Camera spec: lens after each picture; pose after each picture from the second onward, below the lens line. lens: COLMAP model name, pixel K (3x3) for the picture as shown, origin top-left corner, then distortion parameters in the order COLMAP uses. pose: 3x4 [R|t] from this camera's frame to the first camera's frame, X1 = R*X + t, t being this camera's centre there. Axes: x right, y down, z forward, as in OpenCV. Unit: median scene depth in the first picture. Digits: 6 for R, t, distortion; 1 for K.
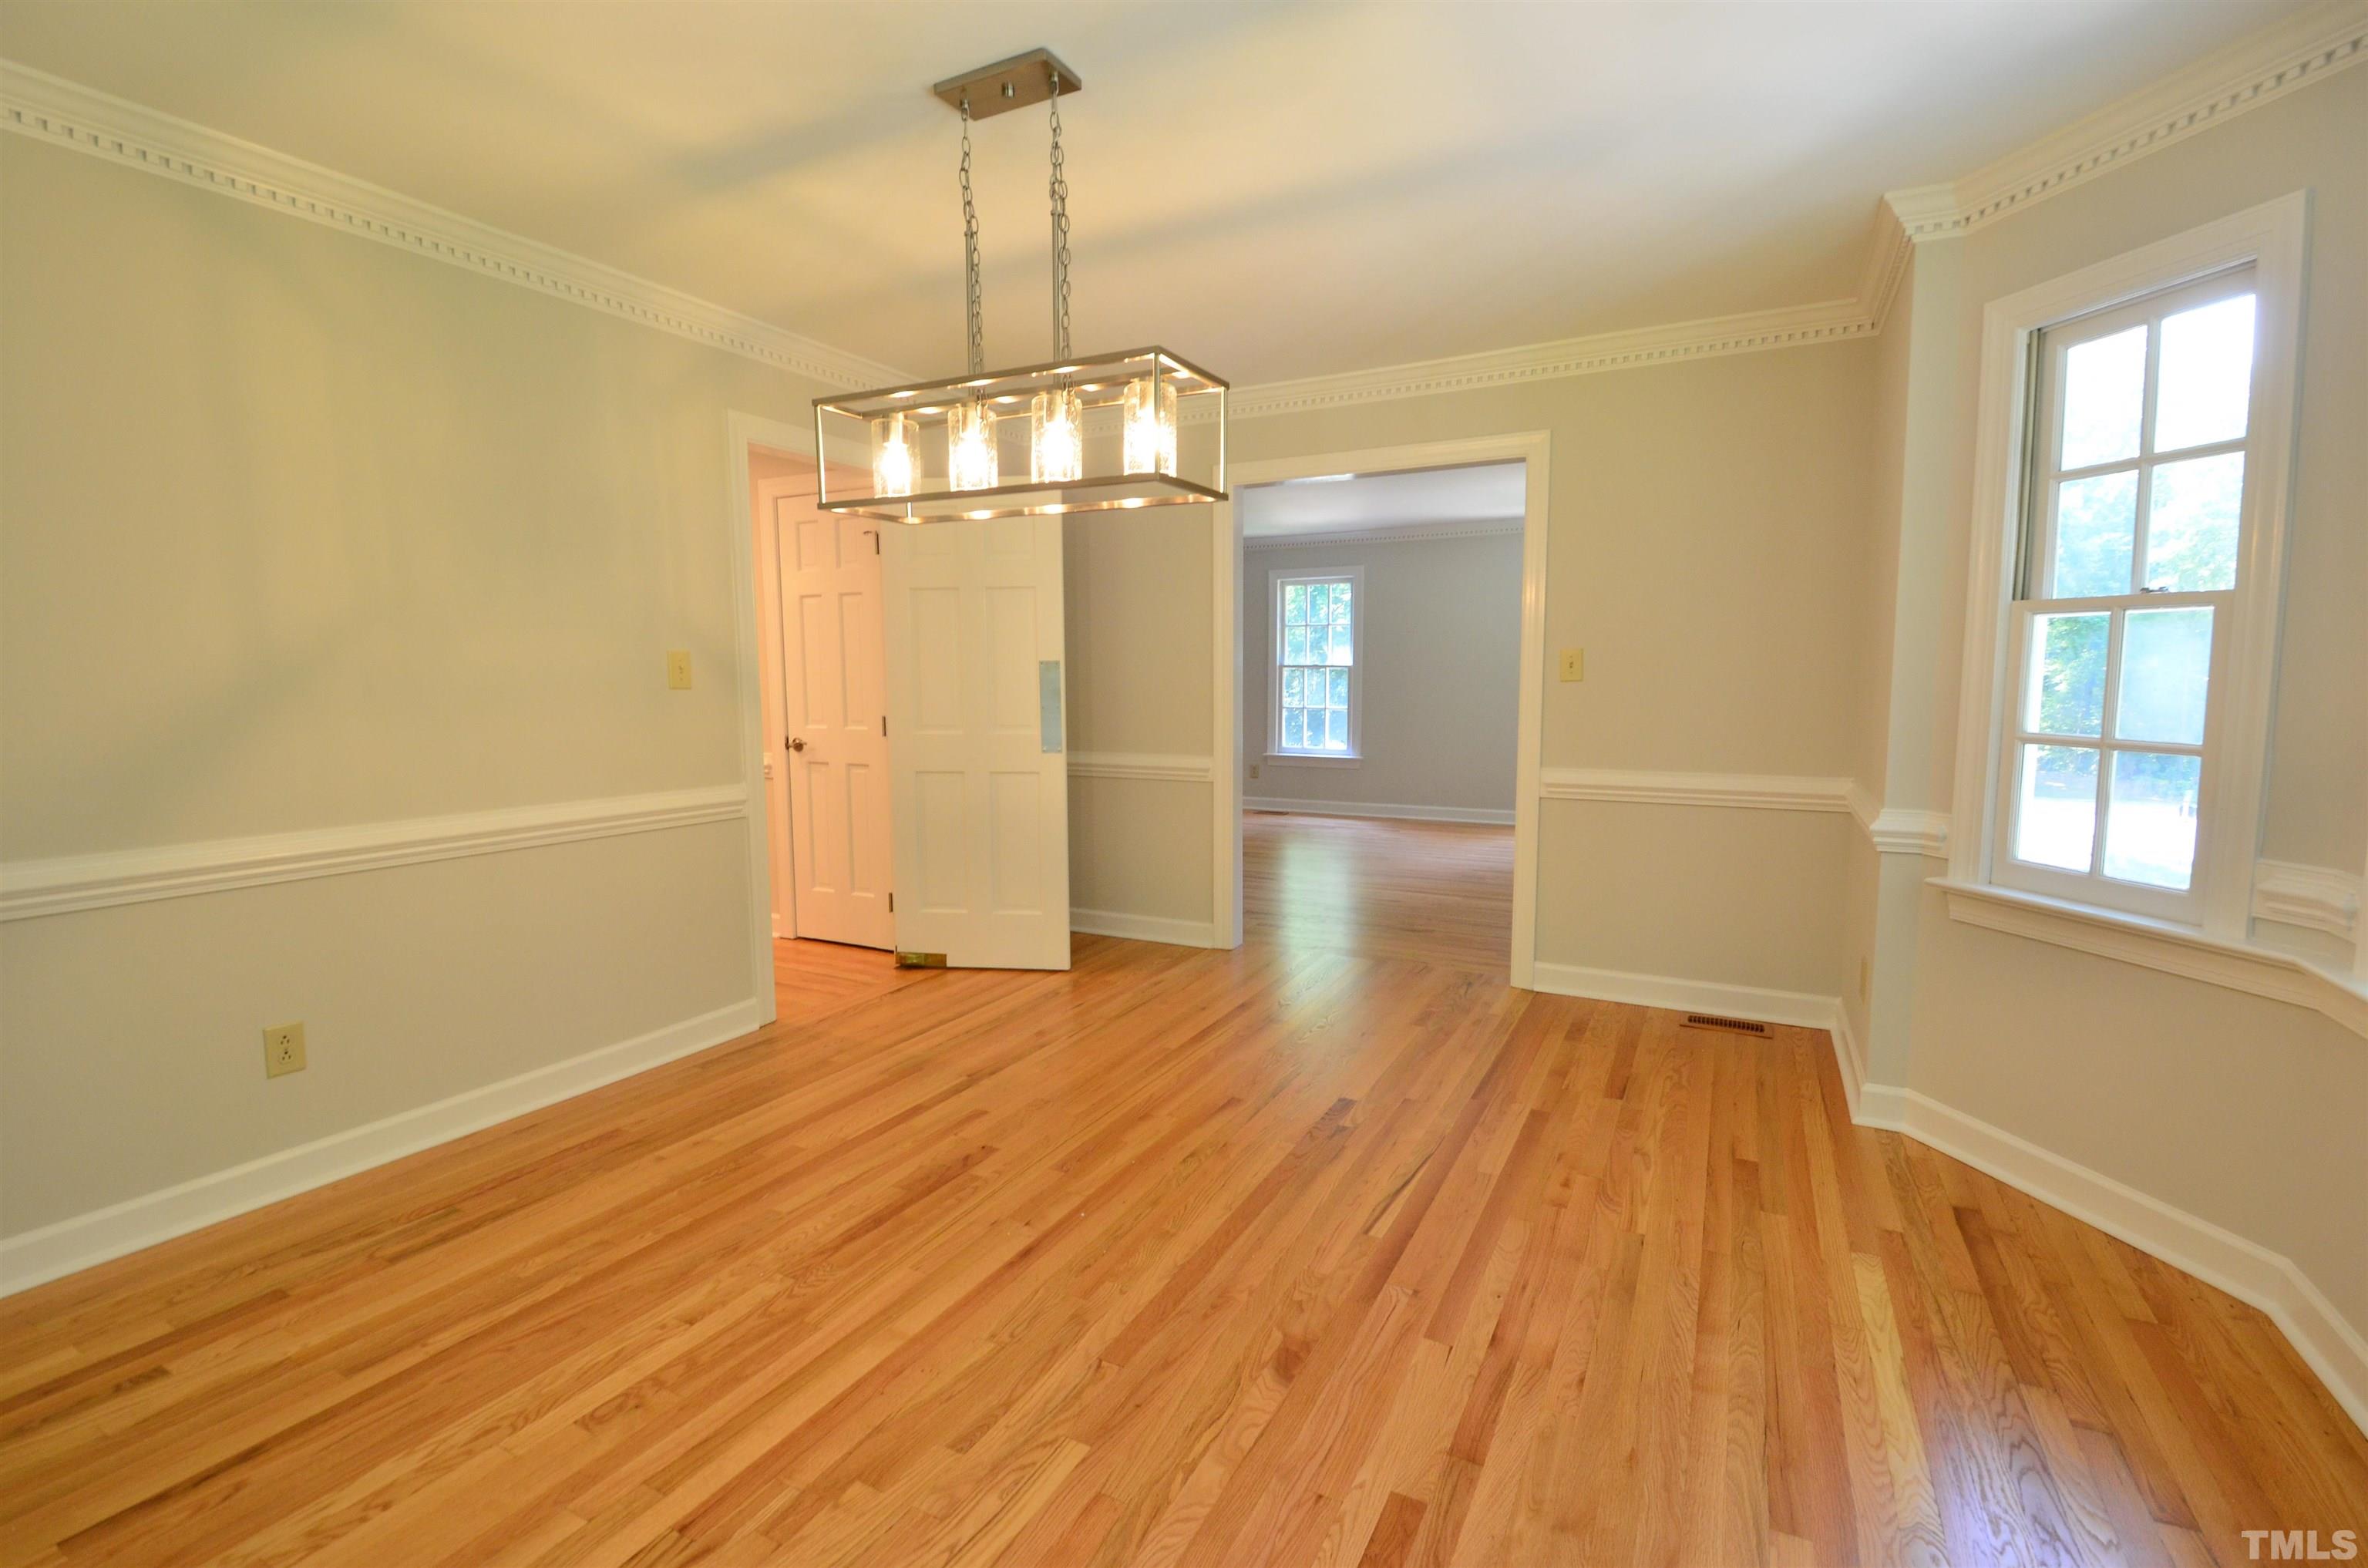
lens RADIAL K [[1053.1, 0, 1220.4], [0, 1053.1, 772.4], [0, 0, 1]] dist [-0.002409, -0.000370]
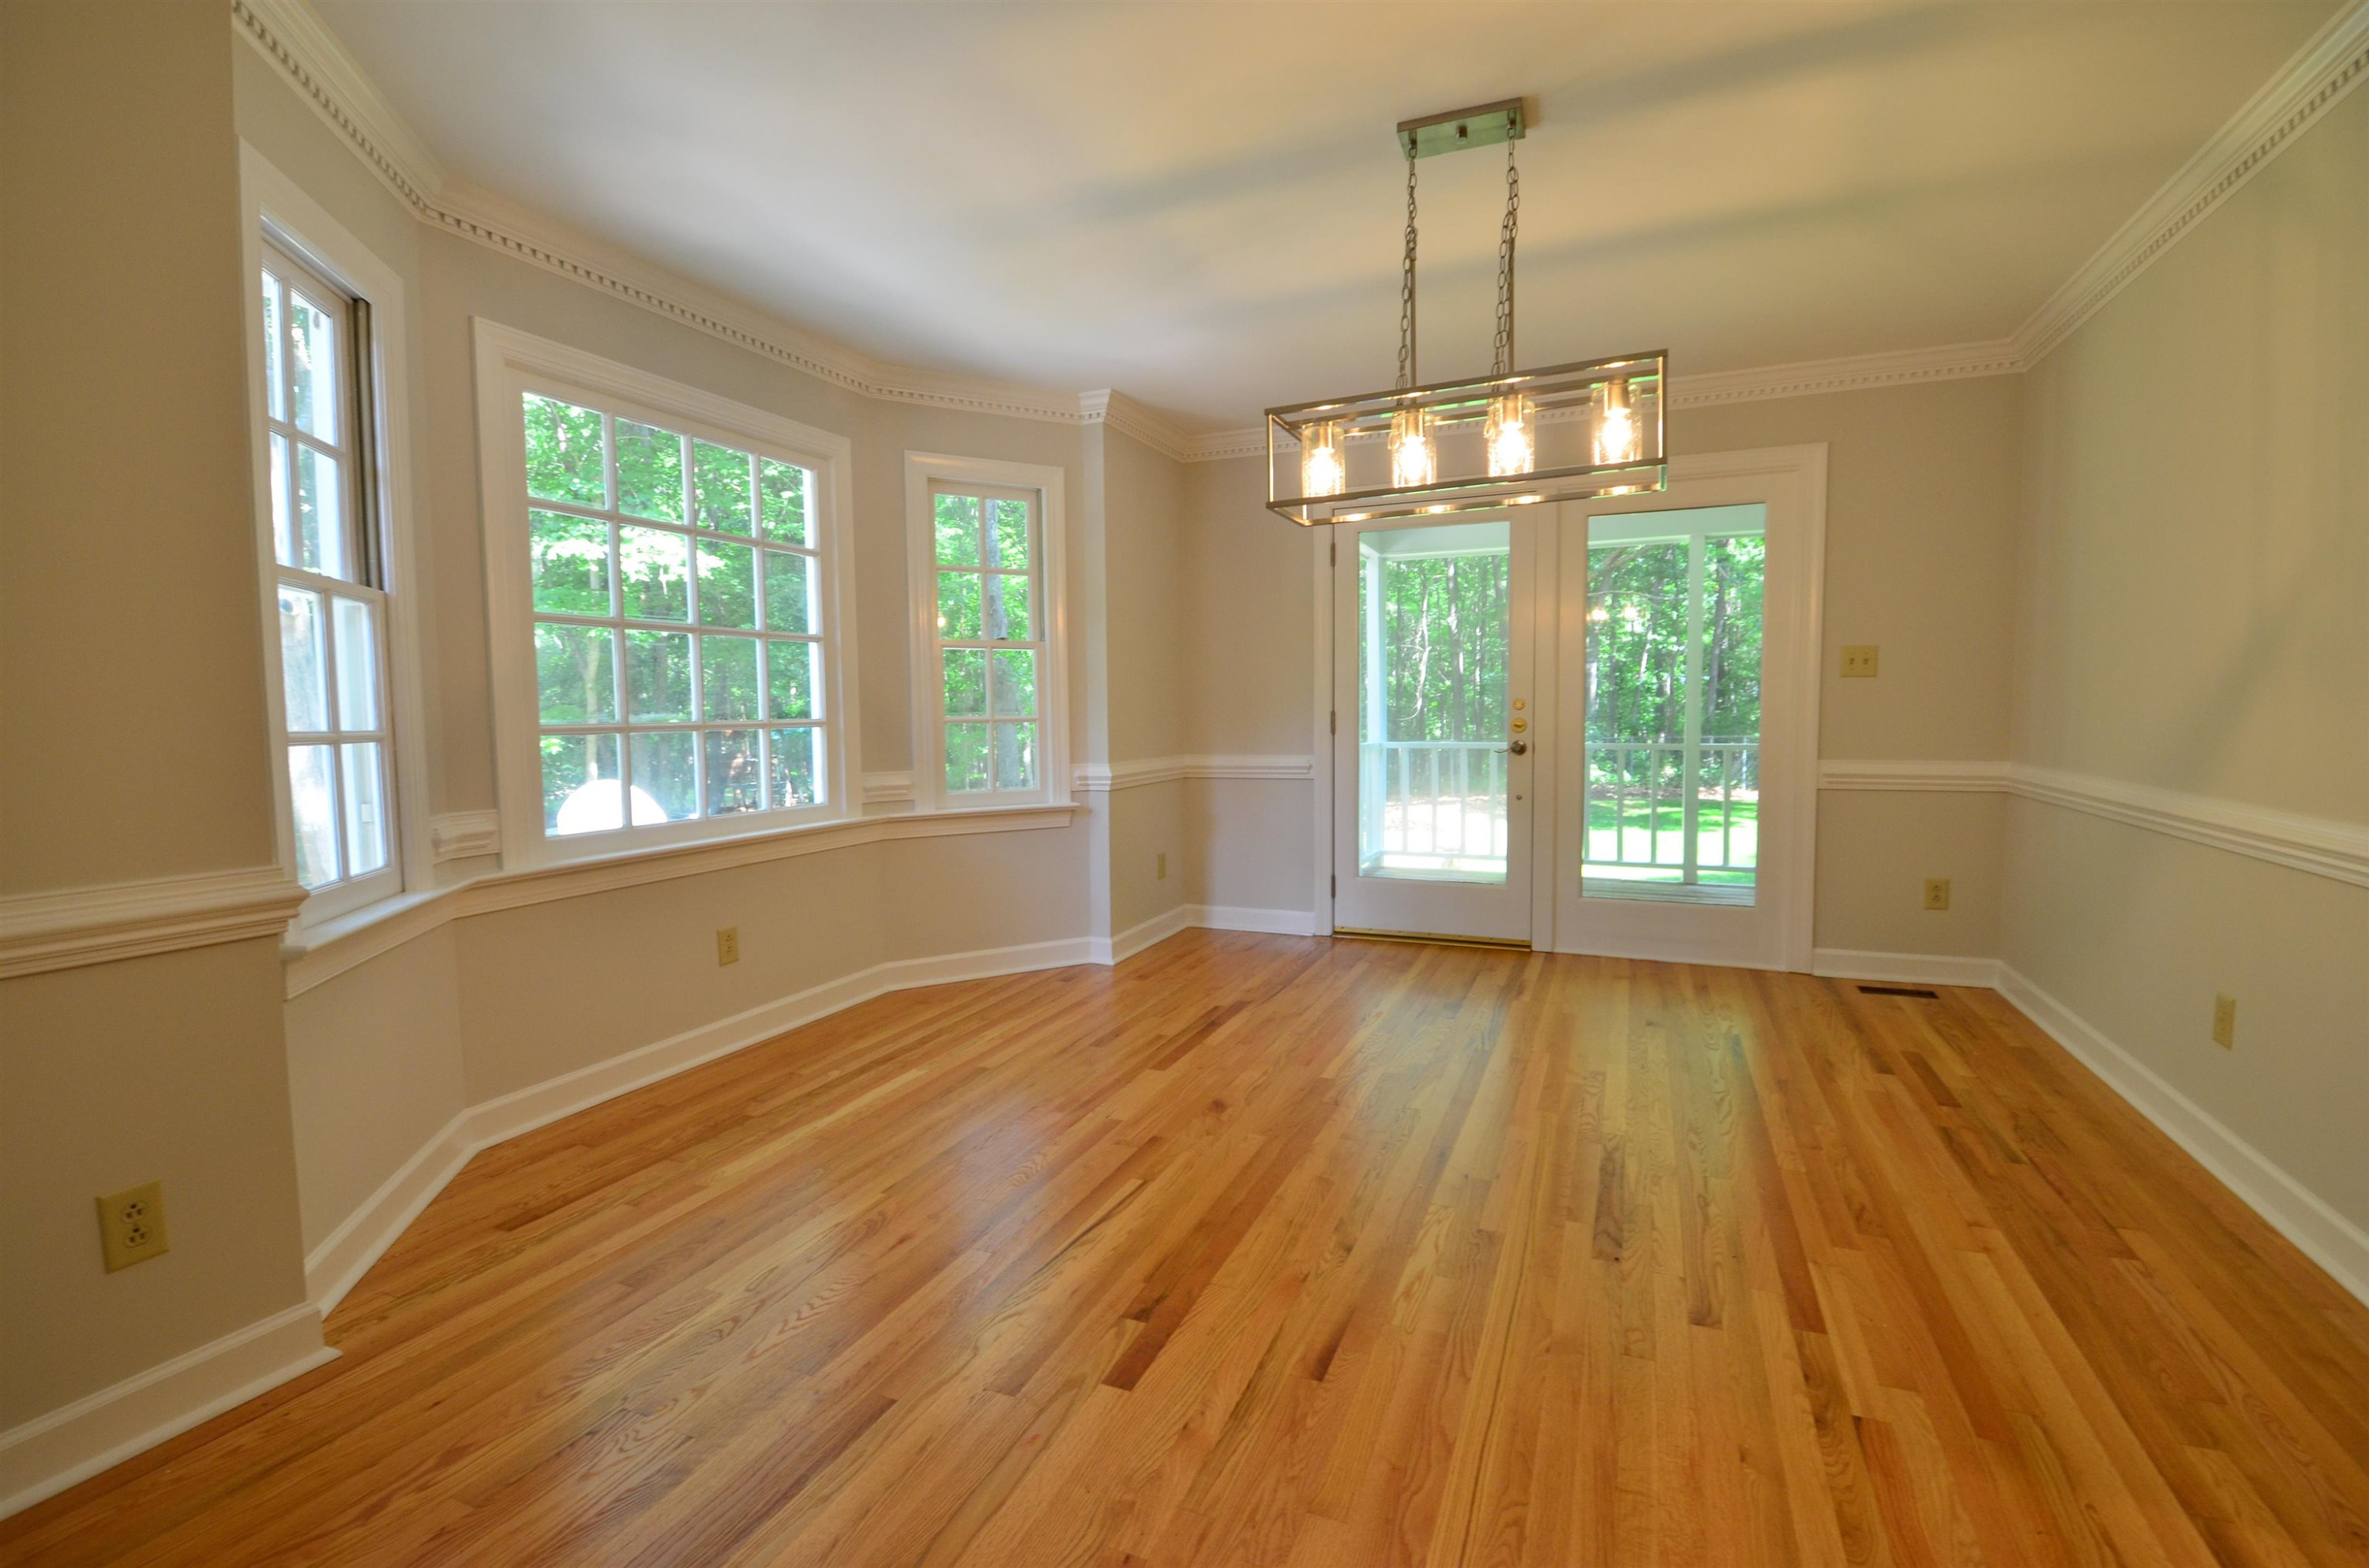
lens RADIAL K [[1053.4, 0, 1220.9], [0, 1053.4, 772.4], [0, 0, 1]] dist [-0.002409, -0.000370]
pose [[-0.996977, 0.017689, -0.075654, 0.139539], [0.005679, 0.987724, 0.156107, -0.141731], [0.077487, 0.155205, -0.984839, 2.047841]]
